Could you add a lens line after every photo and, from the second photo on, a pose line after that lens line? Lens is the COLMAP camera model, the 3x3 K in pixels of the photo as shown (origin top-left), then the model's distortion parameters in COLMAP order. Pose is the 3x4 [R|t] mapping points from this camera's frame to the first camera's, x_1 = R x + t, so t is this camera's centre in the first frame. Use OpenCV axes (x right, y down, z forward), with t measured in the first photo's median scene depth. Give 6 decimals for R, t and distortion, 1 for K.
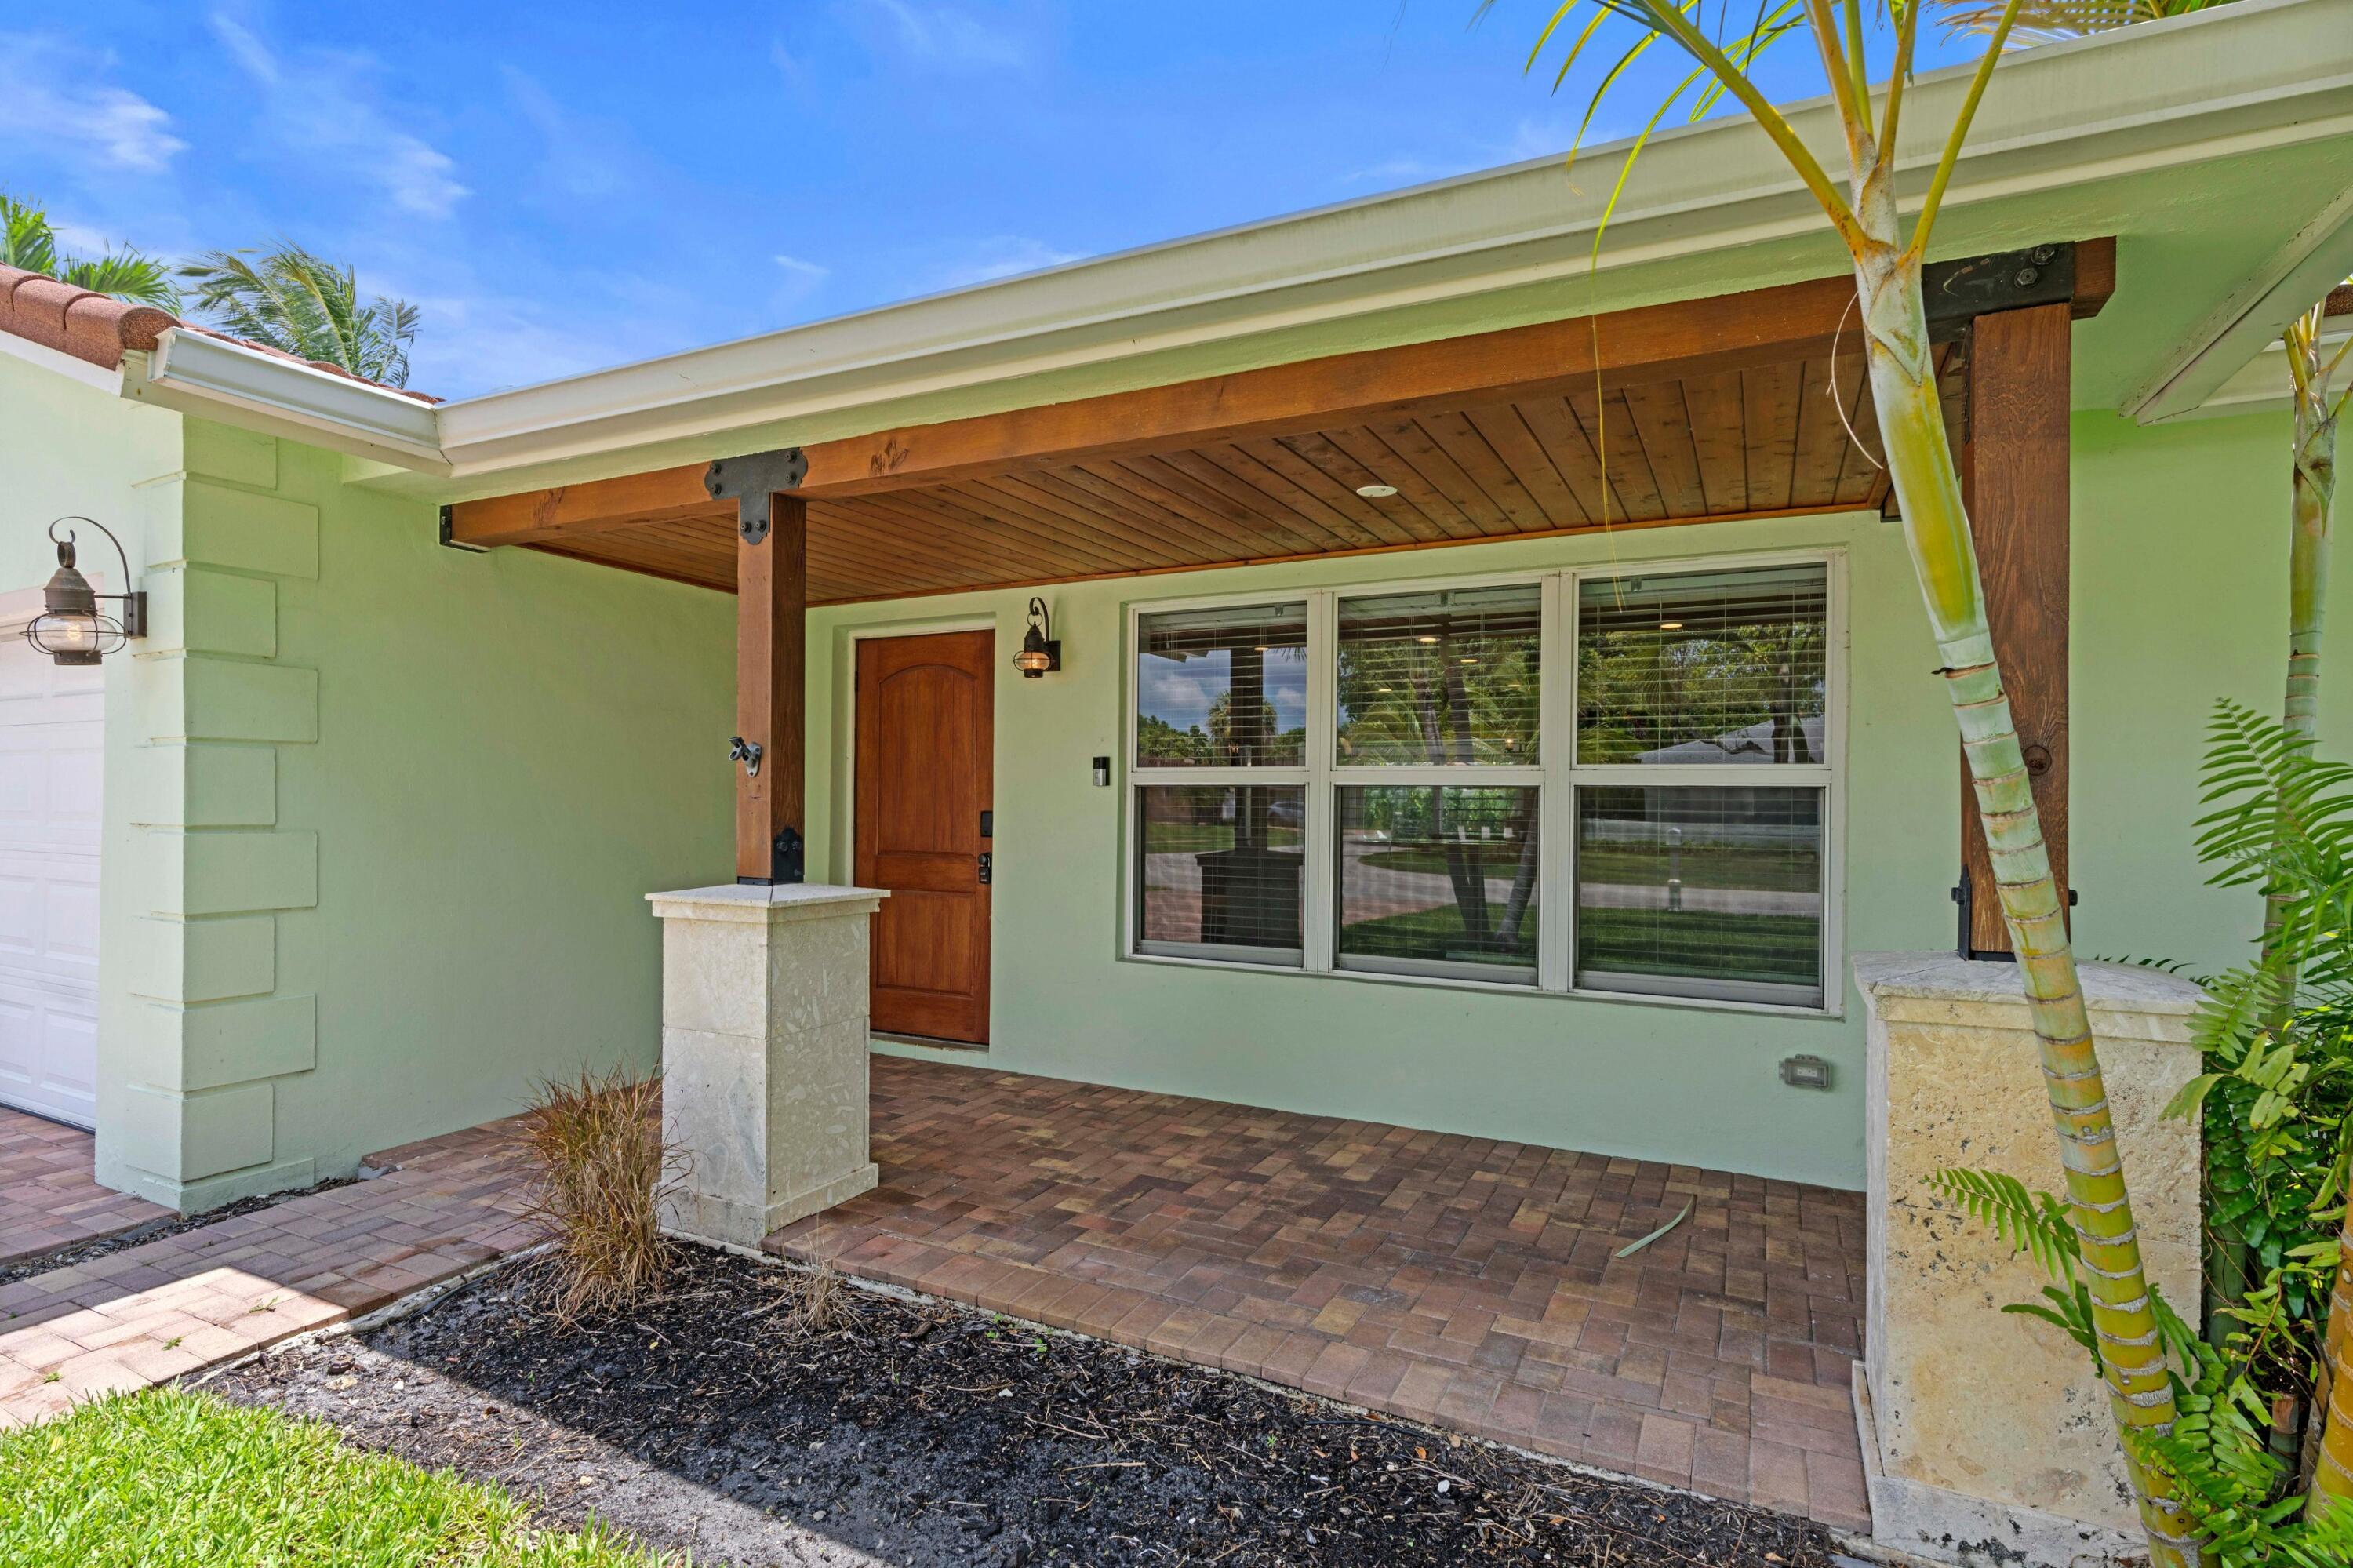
lens RADIAL K [[1130.1, 0, 1176.5], [0, 1130.1, 784.0], [0, 0, 1]] dist [-0.017890, -0.000018]
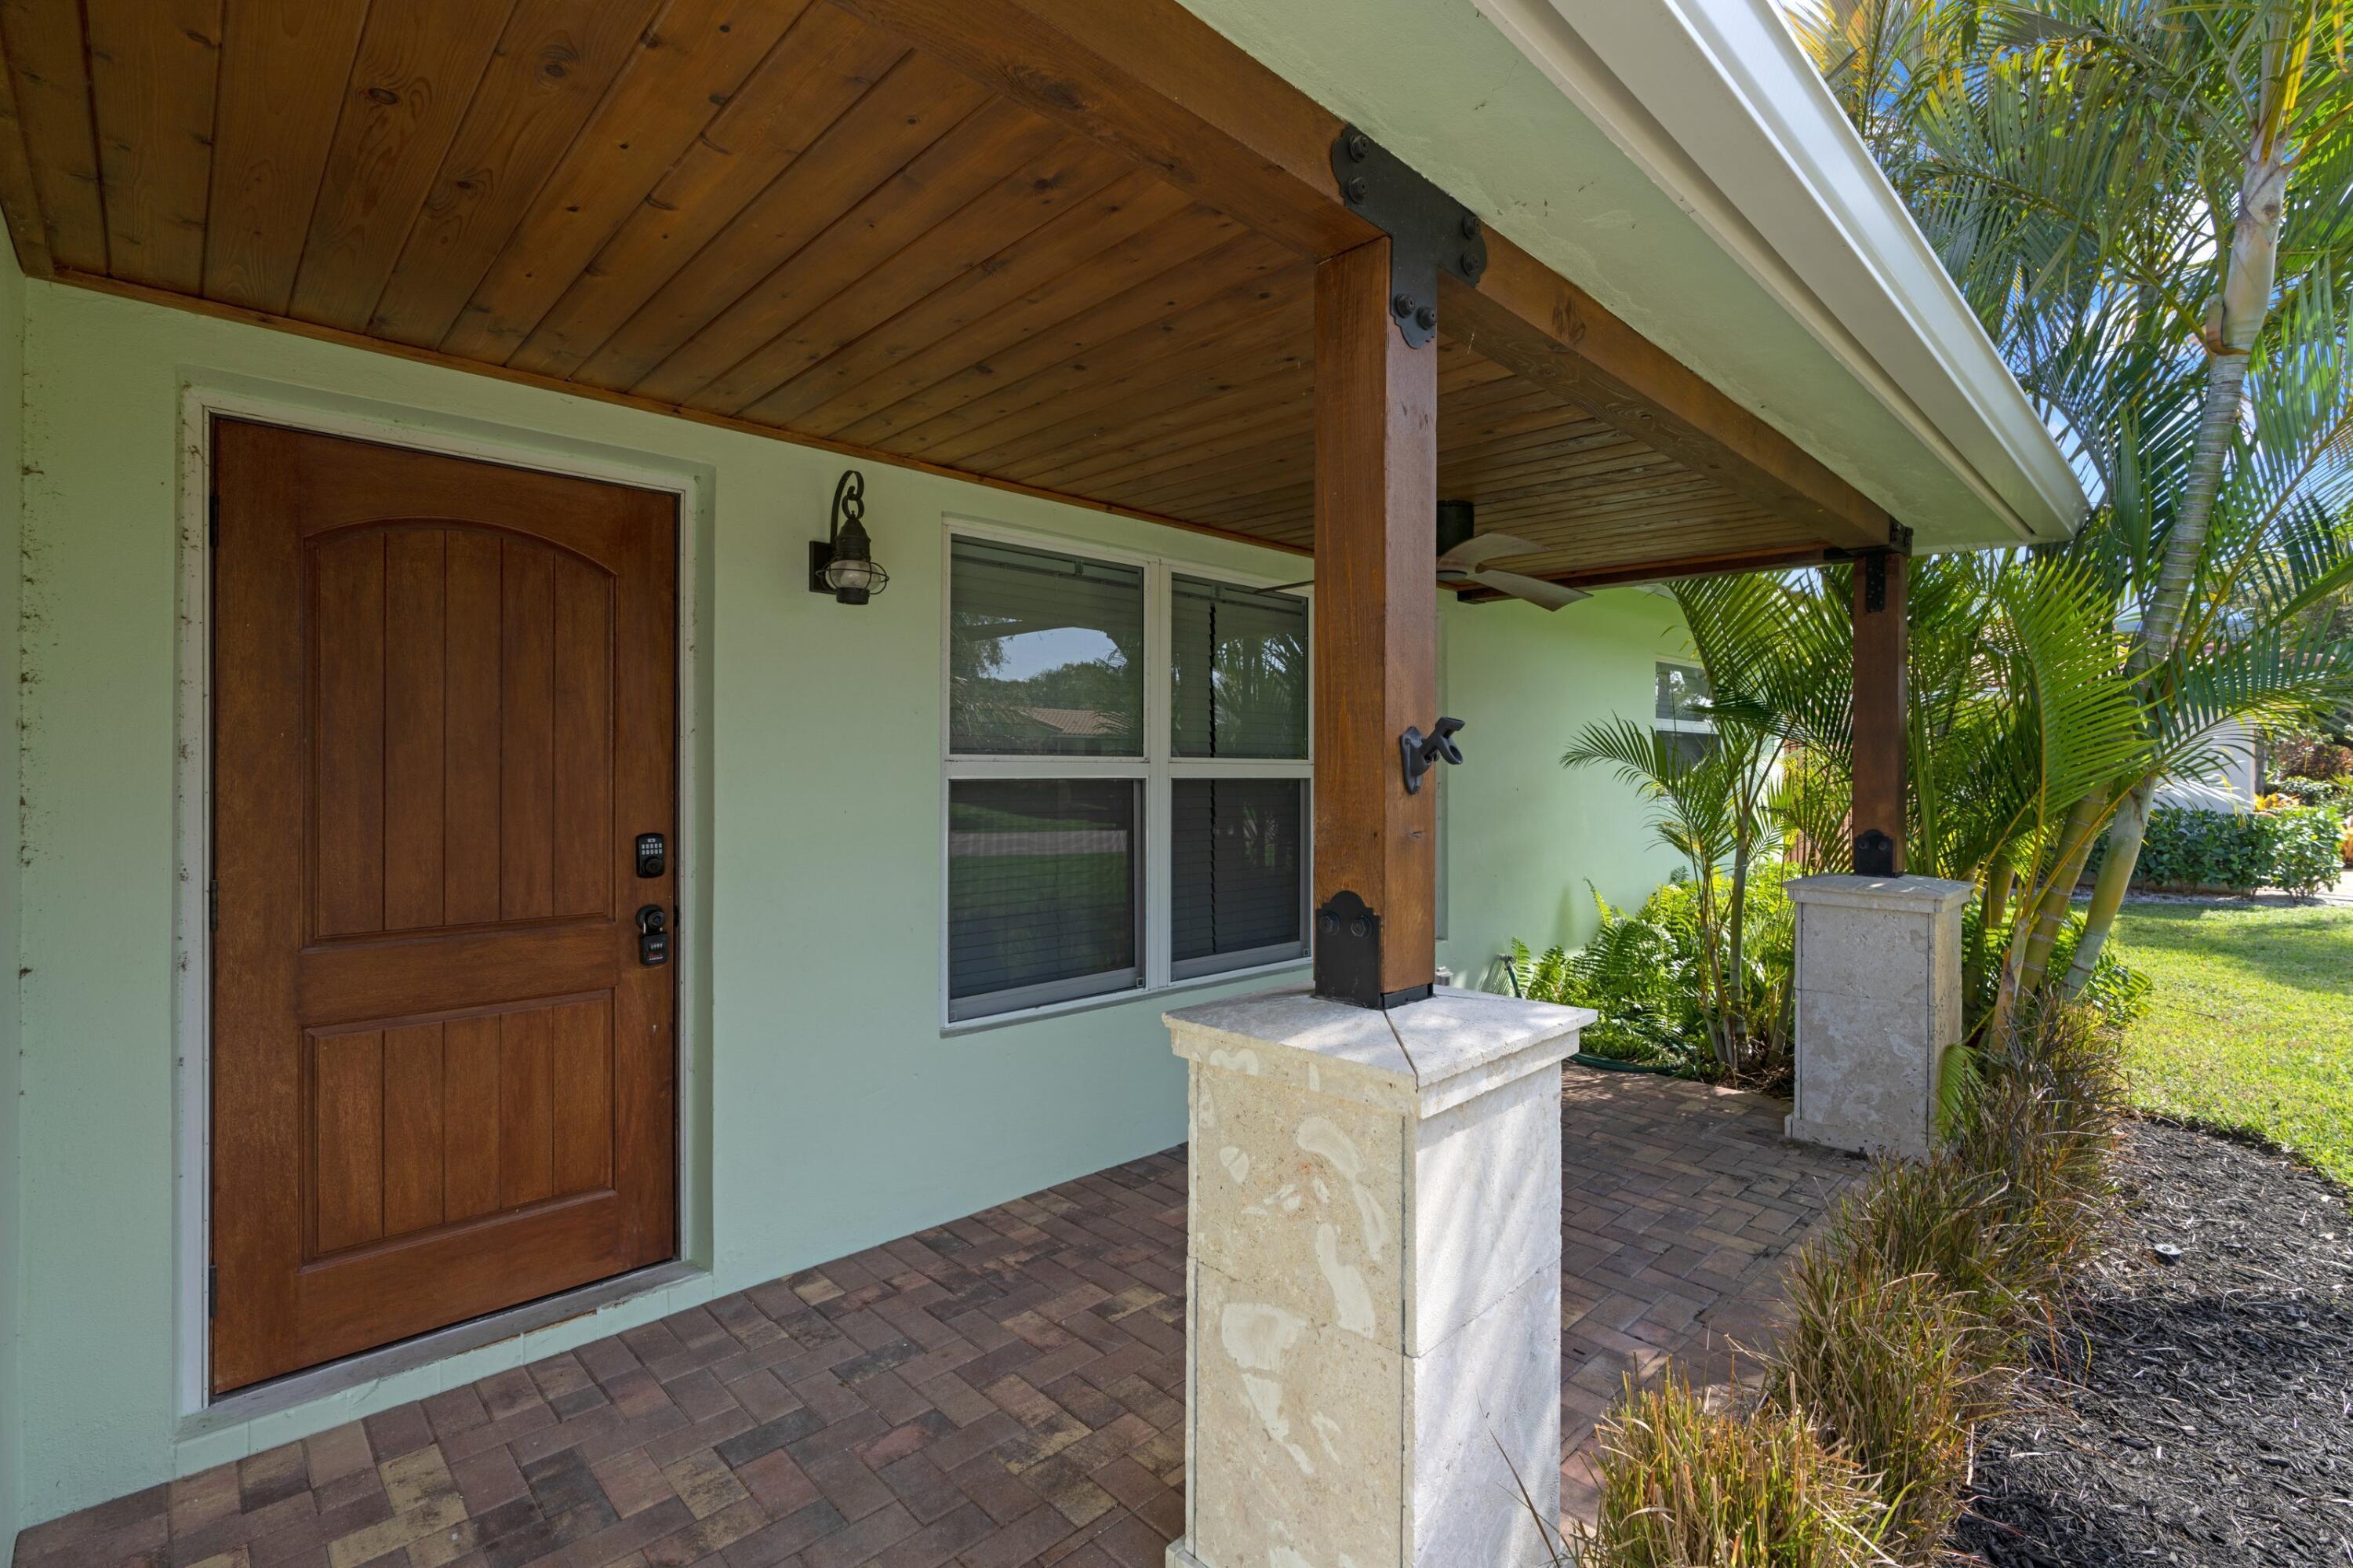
lens RADIAL K [[1057.6, 0, 1176.5], [0, 1057.6, 784.0], [0, 0, 1]] dist [-0.002455, -0.000101]
pose [[0.315969, -0.013776, 0.948670, -0.621292], [-0.025029, 0.999426, 0.022849, -0.016586], [-0.948439, -0.030964, 0.315443, 0.678452]]
